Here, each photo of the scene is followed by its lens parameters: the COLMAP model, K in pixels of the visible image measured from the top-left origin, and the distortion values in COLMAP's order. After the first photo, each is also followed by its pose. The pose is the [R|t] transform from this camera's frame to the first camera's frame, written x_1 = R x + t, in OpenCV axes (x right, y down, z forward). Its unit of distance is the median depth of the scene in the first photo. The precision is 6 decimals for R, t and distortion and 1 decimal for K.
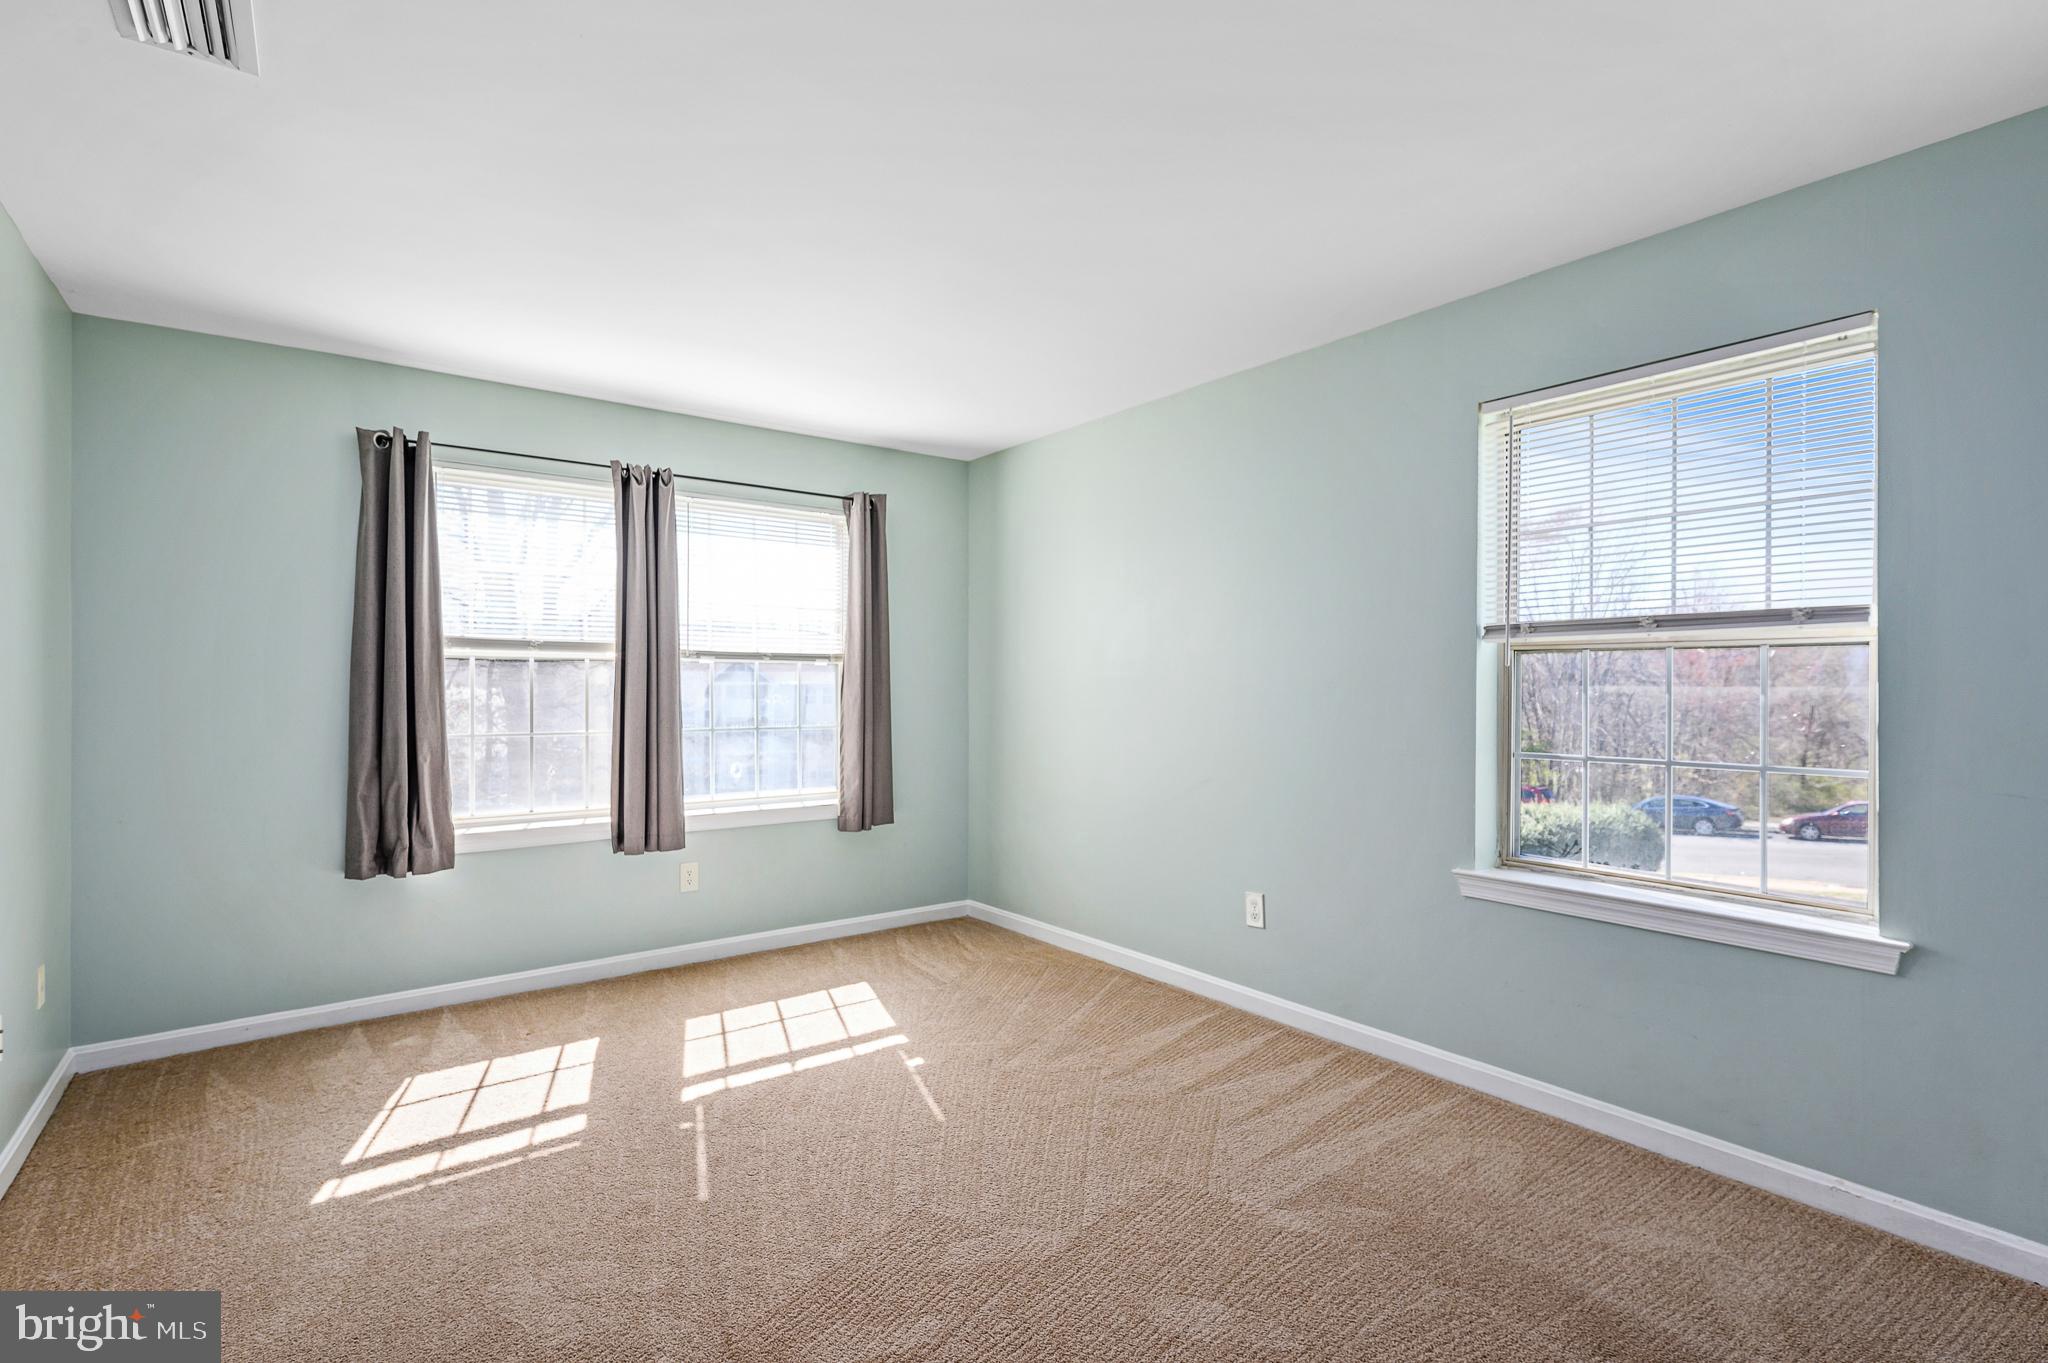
lens RADIAL K [[951.5, 0, 1024.5], [0, 951.5, 686.1], [0, 0, 1]] dist [0.000258, 0.001097]
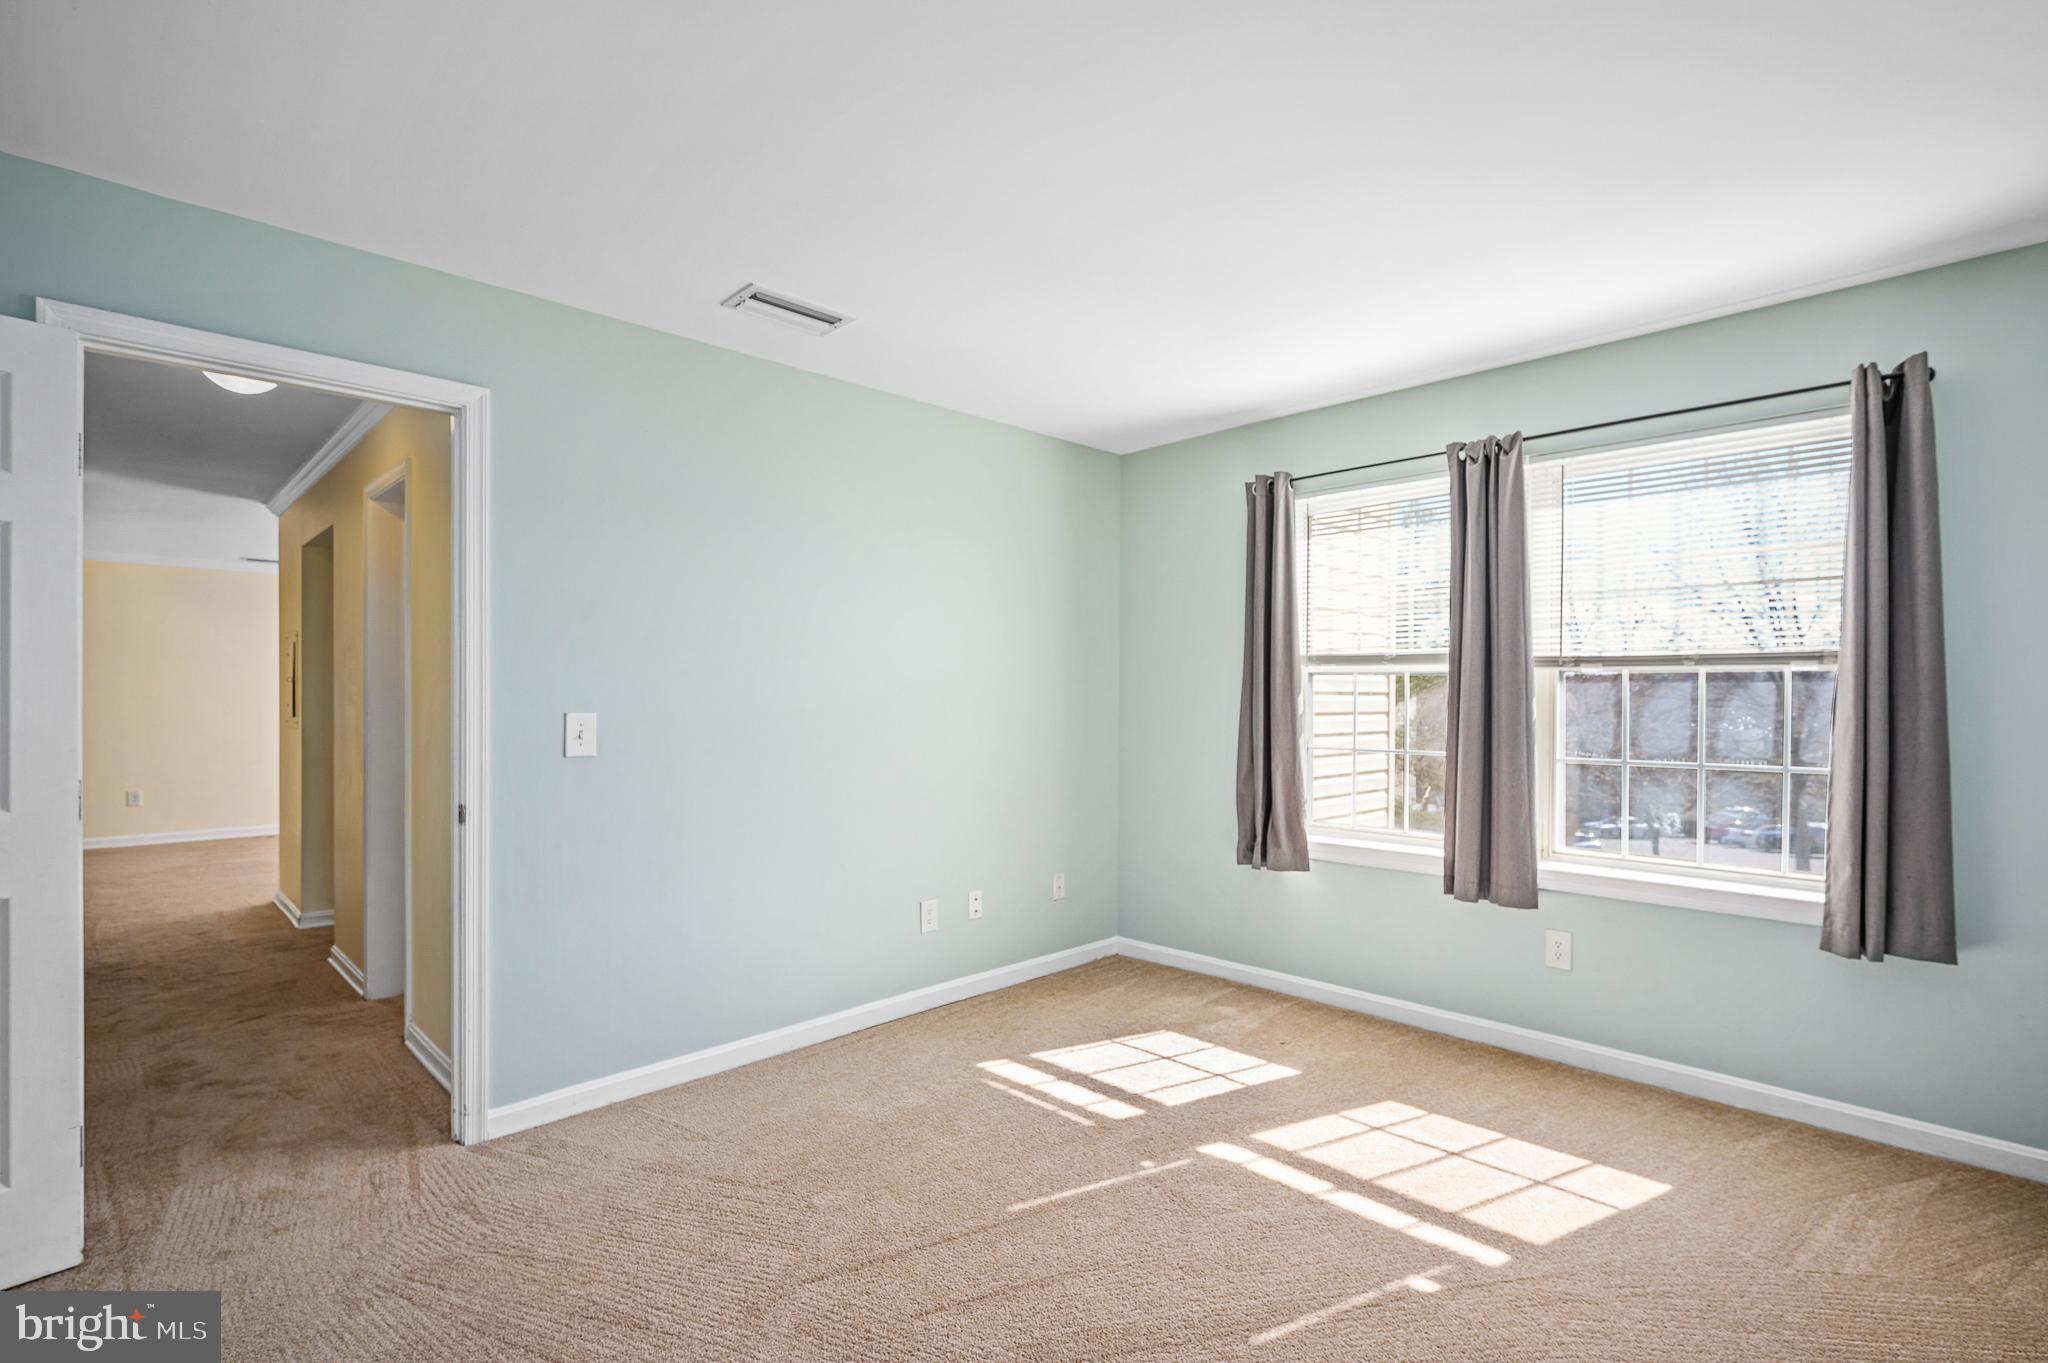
lens RADIAL K [[951.5, 0, 1021.0], [0, 951.5, 696.7], [0, 0, 1]] dist [0.000258, 0.001097]
pose [[0.139149, 0.003740, -0.990264, 0.423549], [-0.002644, 0.999991, 0.003405, -0.008285], [0.990268, 0.002145, 0.139157, 0.547468]]
